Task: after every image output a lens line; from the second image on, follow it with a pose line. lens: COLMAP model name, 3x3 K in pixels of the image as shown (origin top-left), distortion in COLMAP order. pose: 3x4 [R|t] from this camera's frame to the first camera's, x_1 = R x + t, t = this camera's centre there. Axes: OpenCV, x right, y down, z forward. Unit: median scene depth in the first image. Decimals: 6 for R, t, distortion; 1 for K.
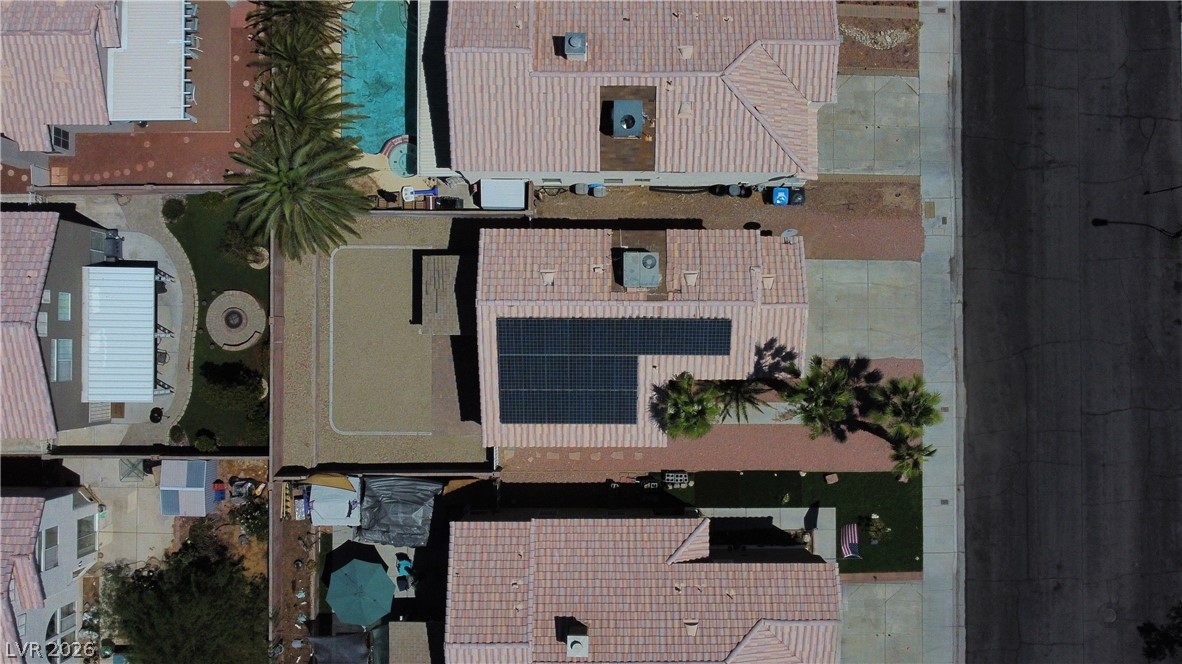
lens RADIAL K [[885.5, 0, 590.0], [0, 885.5, 327.7], [0, 0, 1]] dist [0.004890, 0.000420]
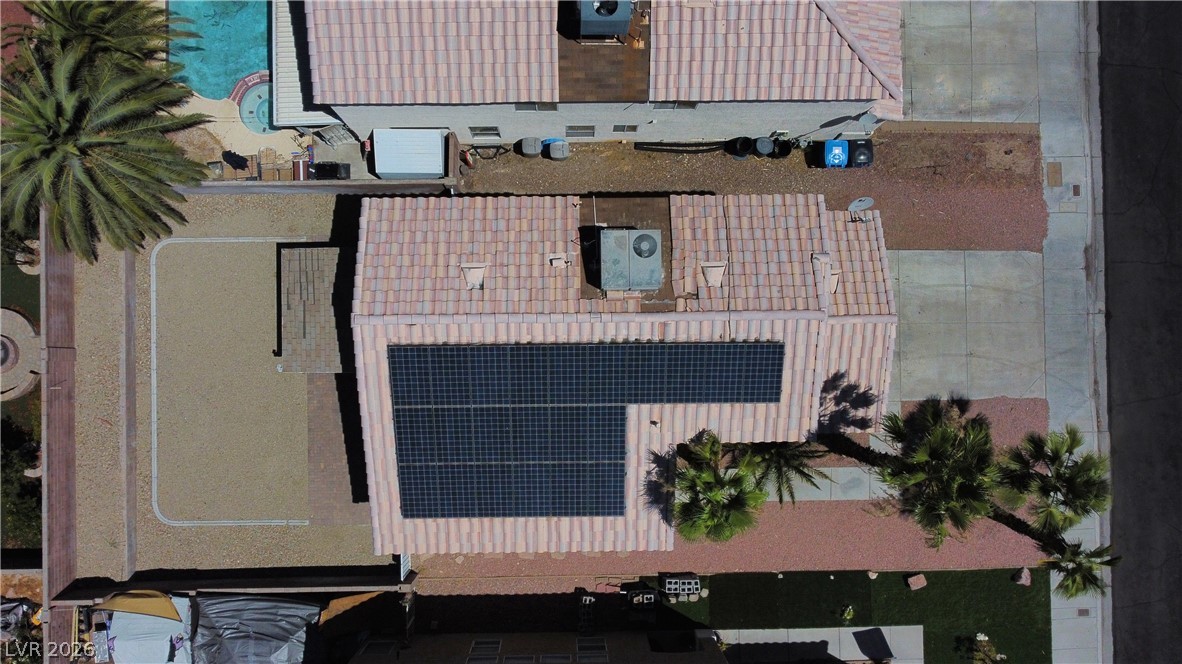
lens RADIAL K [[885.5, 0, 586.8], [0, 885.5, 332.3], [0, 0, 1]] dist [0.004890, 0.000420]
pose [[0.999193, -0.013012, 0.037993, 0.004626], [0.013924, 0.999619, -0.023826, -0.003275], [-0.037669, 0.024336, 0.998994, 0.349198]]
